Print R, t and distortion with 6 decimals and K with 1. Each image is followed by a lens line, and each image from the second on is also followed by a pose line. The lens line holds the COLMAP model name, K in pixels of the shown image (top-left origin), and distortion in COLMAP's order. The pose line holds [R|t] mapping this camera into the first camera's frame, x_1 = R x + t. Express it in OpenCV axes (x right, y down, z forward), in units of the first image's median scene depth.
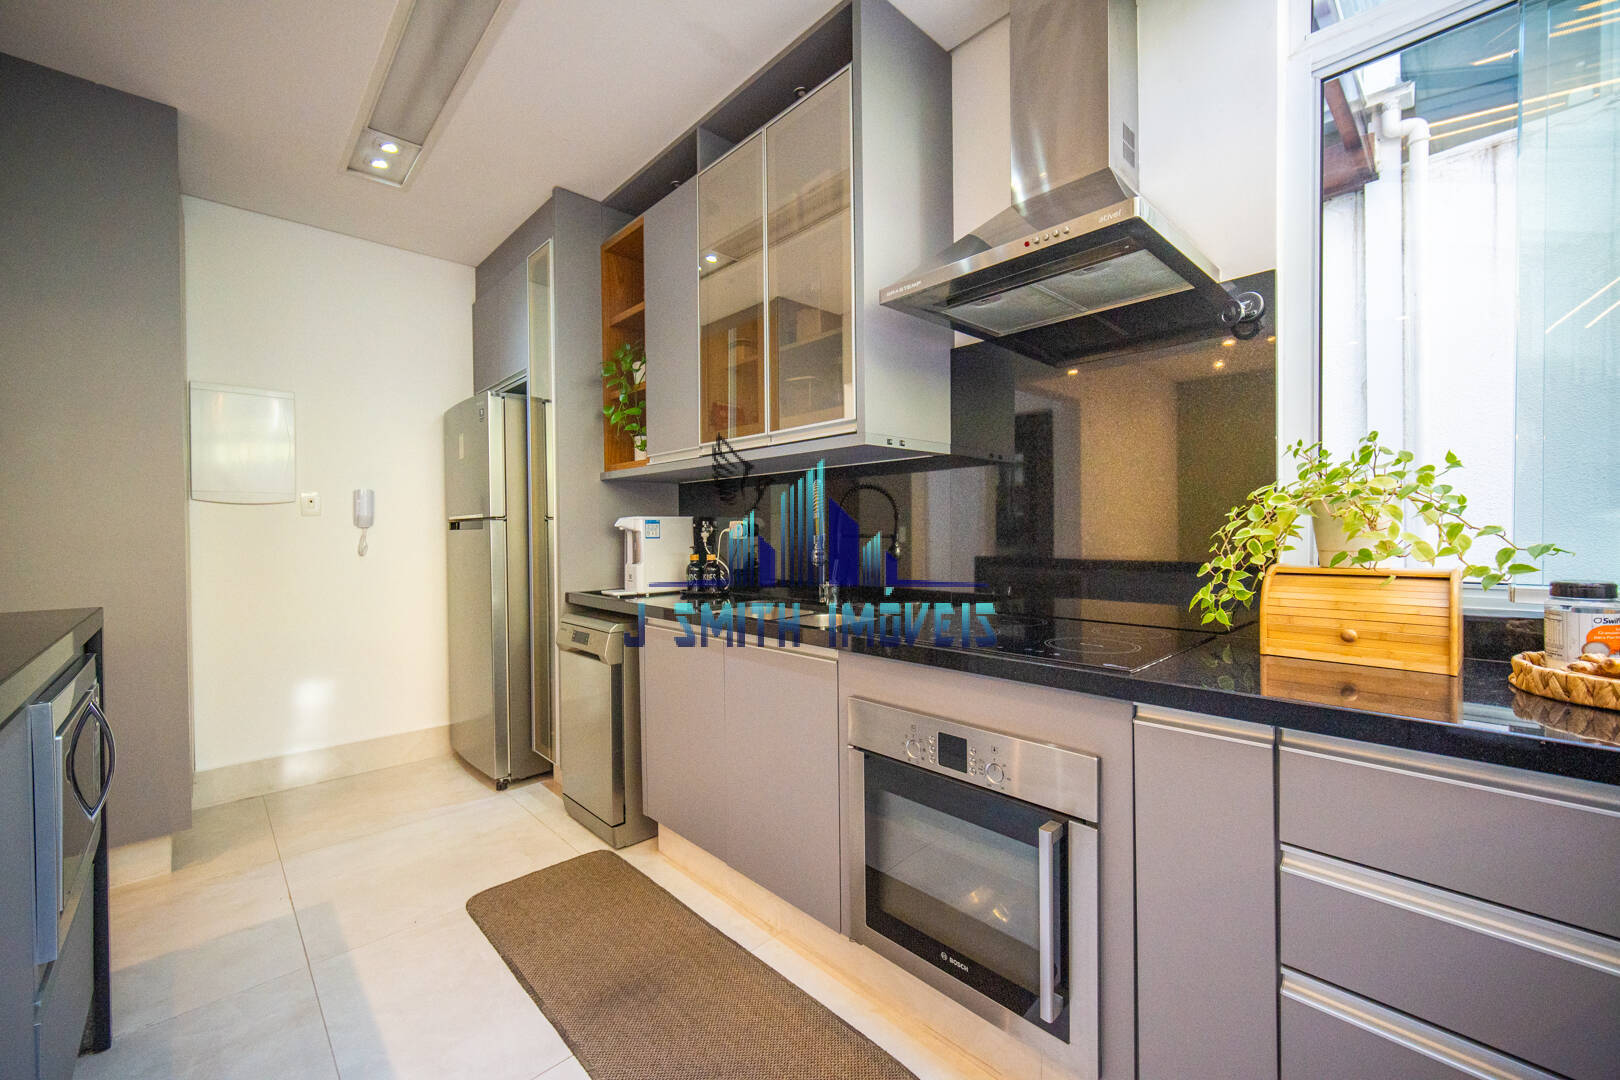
lens RADIAL K [[641.4, 0, 814.2], [0, 641.4, 537.7], [0, 0, 1]] dist [-0.003724, -0.000037]
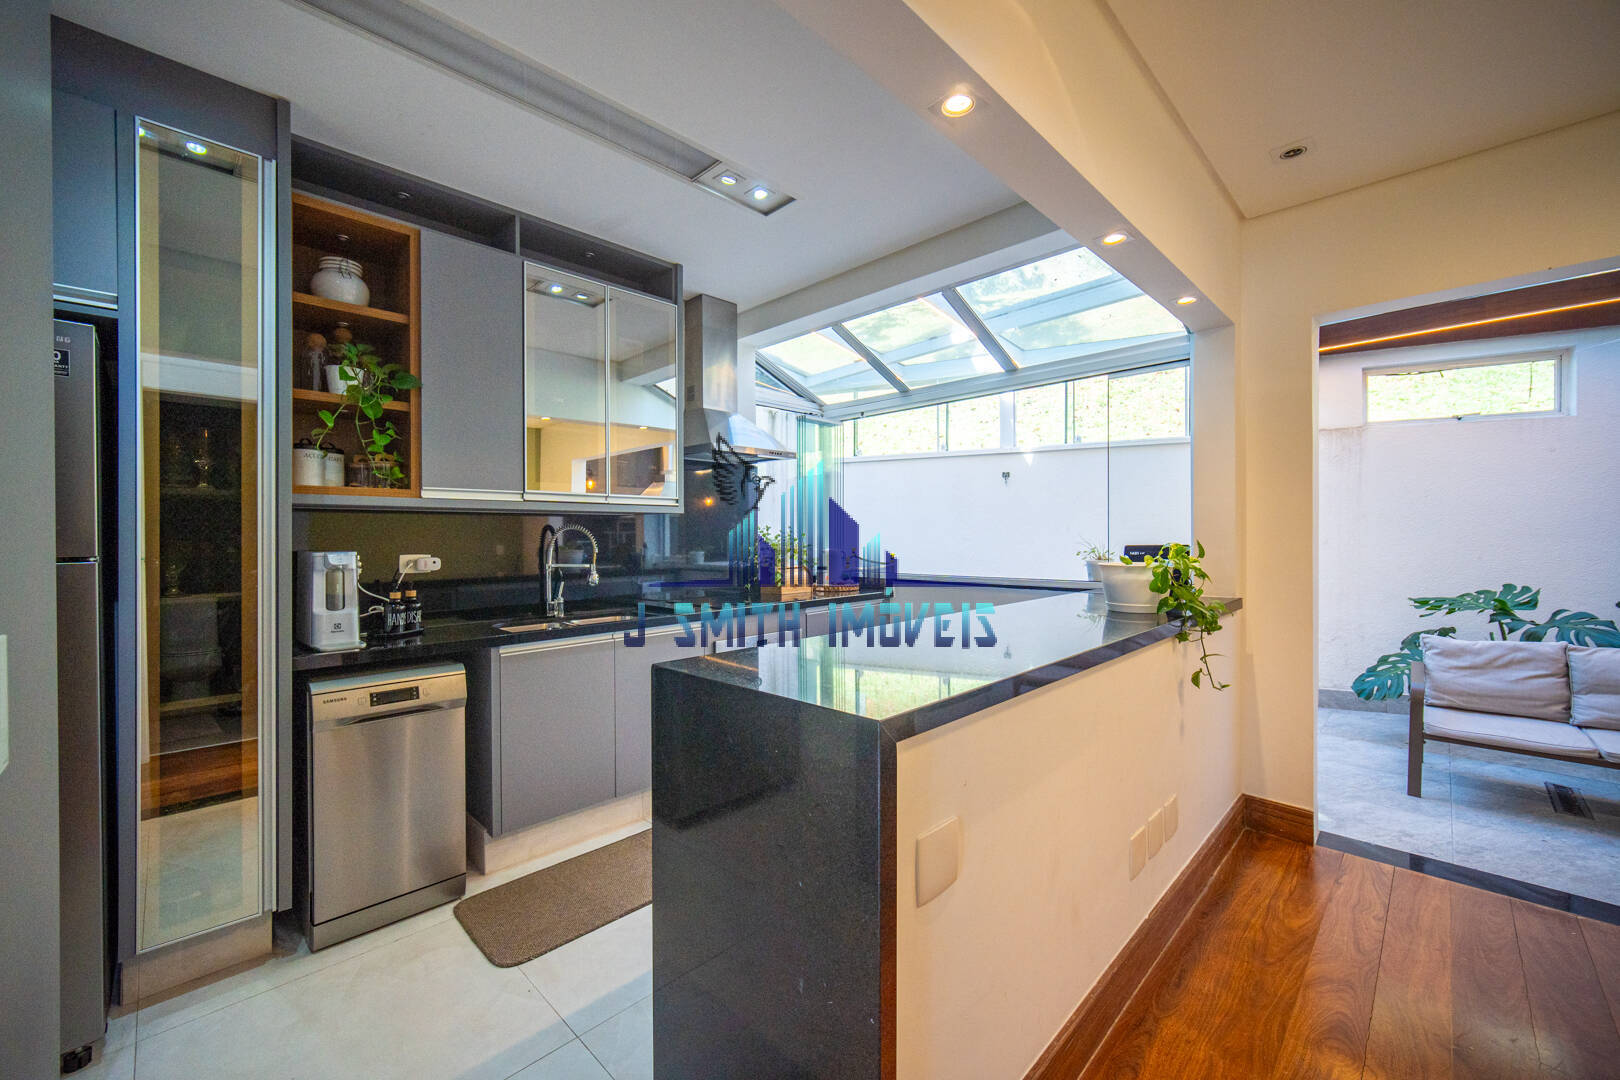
lens RADIAL K [[641.4, 0, 814.2], [0, 641.4, 537.7], [0, 0, 1]] dist [-0.003724, -0.000037]
pose [[-0.030328, 0.014452, 0.999436, -2.283241], [0.016431, 0.999768, -0.013958, -0.057876], [-0.999405, 0.015999, -0.030559, 0.855284]]
